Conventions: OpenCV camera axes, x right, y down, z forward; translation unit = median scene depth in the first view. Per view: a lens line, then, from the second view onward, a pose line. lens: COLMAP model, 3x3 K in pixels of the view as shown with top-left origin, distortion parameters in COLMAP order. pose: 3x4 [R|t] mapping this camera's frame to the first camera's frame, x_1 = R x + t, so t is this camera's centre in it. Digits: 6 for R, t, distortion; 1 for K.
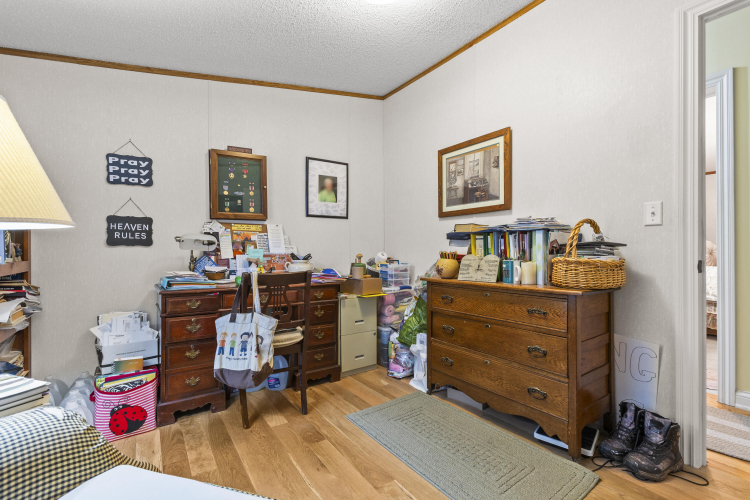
lens RADIAL K [[339.0, 0, 370.7], [0, 339.0, 247.9], [0, 0, 1]] dist [-0.001179, 0.000218]
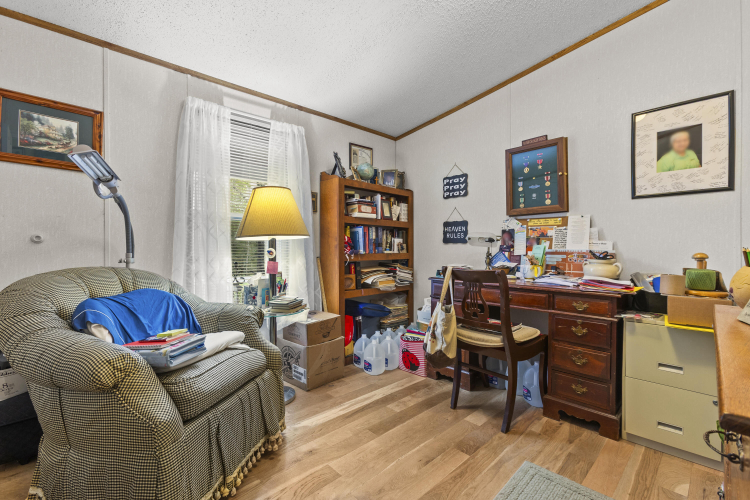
lens RADIAL K [[339.0, 0, 370.7], [0, 339.0, 247.9], [0, 0, 1]] dist [-0.001179, 0.000218]
pose [[0.154278, 0.002371, -0.988025, 0.495094], [0.002654, 0.999993, 0.002814, 0.006621], [0.988024, -0.003056, 0.154271, 0.417521]]
